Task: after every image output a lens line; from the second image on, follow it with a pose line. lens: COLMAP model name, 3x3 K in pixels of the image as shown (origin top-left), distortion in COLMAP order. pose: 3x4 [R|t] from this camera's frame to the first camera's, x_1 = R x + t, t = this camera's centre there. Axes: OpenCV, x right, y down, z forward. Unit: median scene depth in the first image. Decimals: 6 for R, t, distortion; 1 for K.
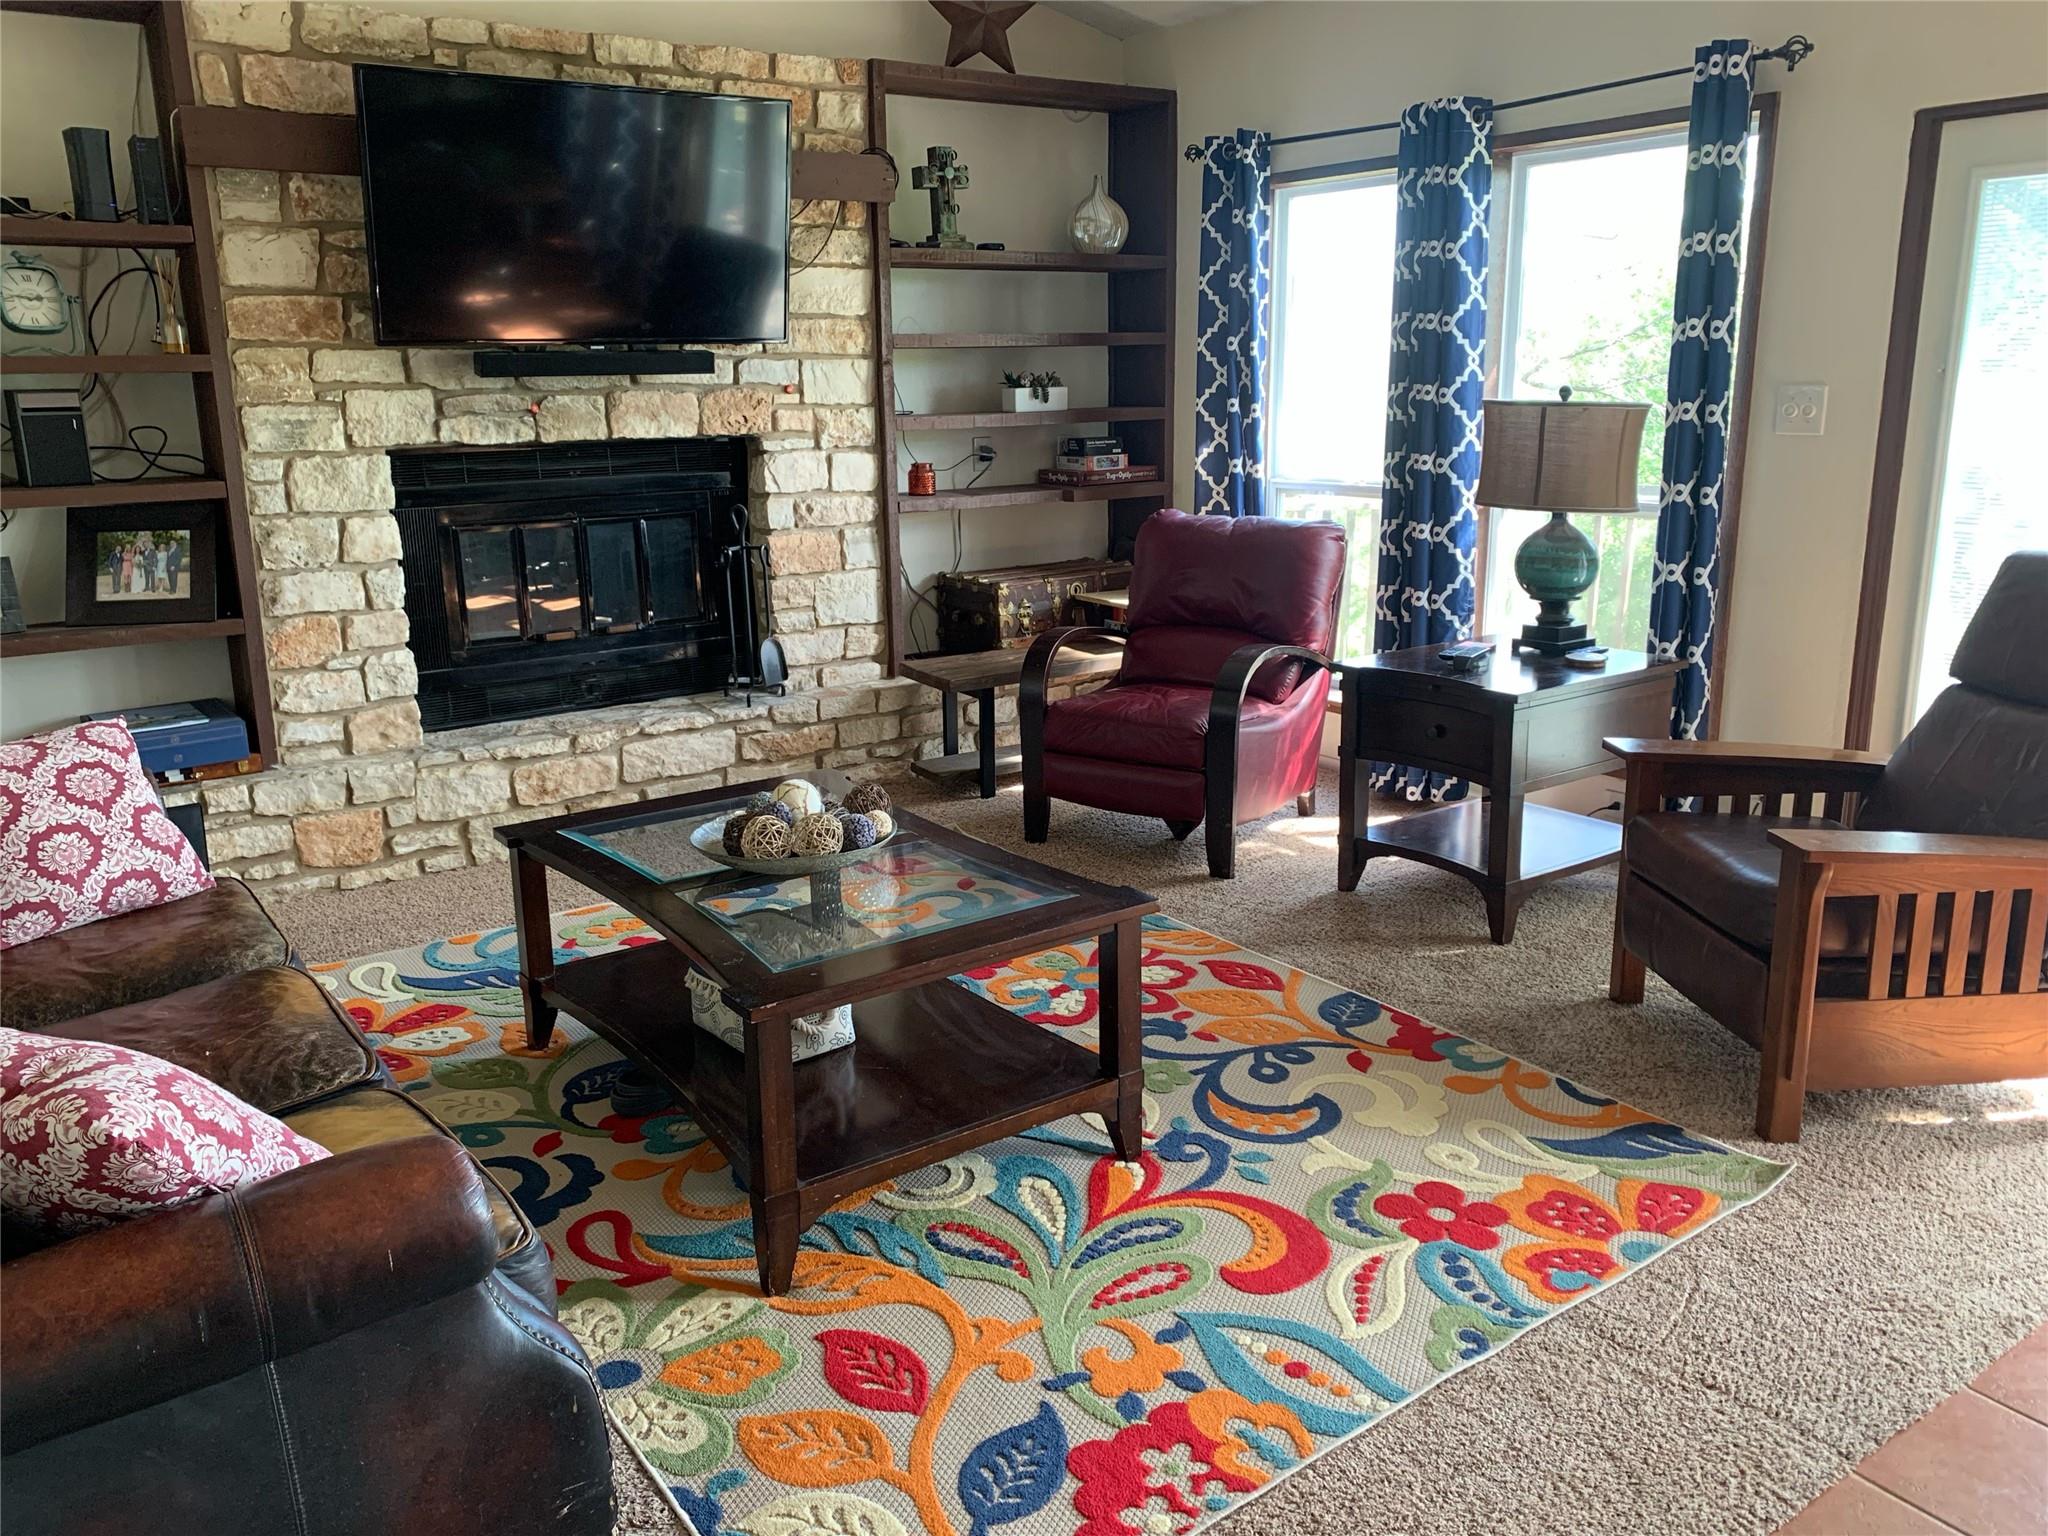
lens RADIAL K [[1559.1, 0, 1025.9], [0, 1559.1, 705.1], [0, 0, 1]] dist [0.049570, -0.064199]
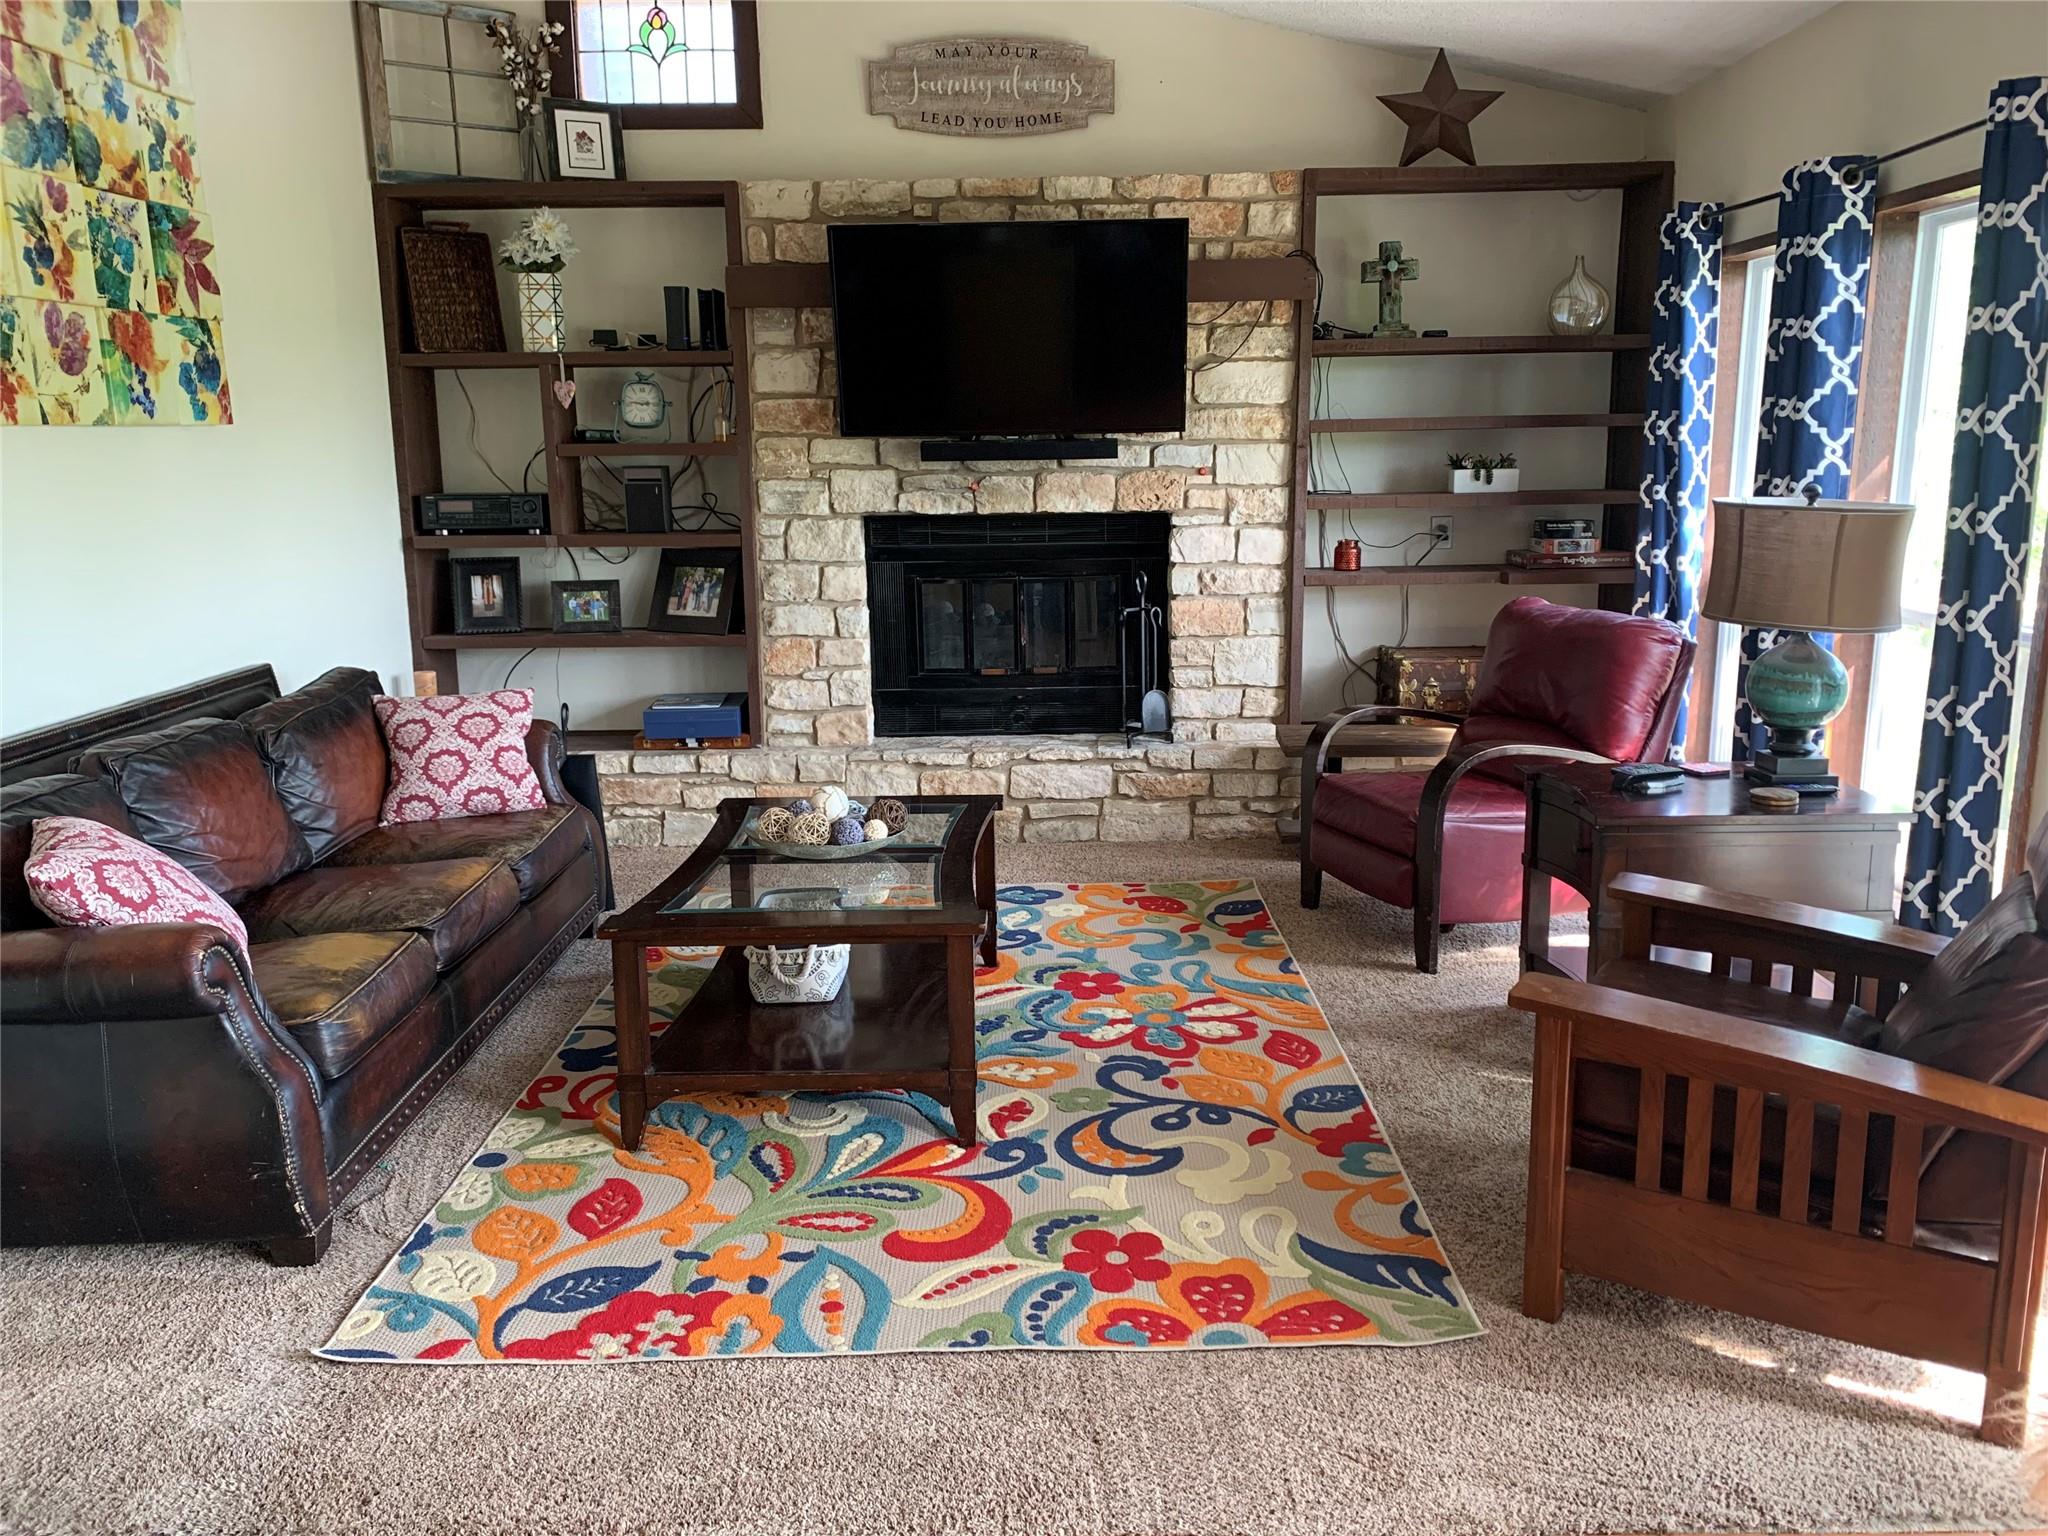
lens RADIAL K [[1525.1, 0, 1016.6], [0, 1525.1, 729.8], [0, 0, 1]] dist [0.040505, -0.052402]
pose [[0.814468, 0.112473, -0.569203, 0.432730], [-0.123745, 0.992133, 0.018977, -0.025957], [0.566859, 0.054980, 0.821978, 0.044203]]
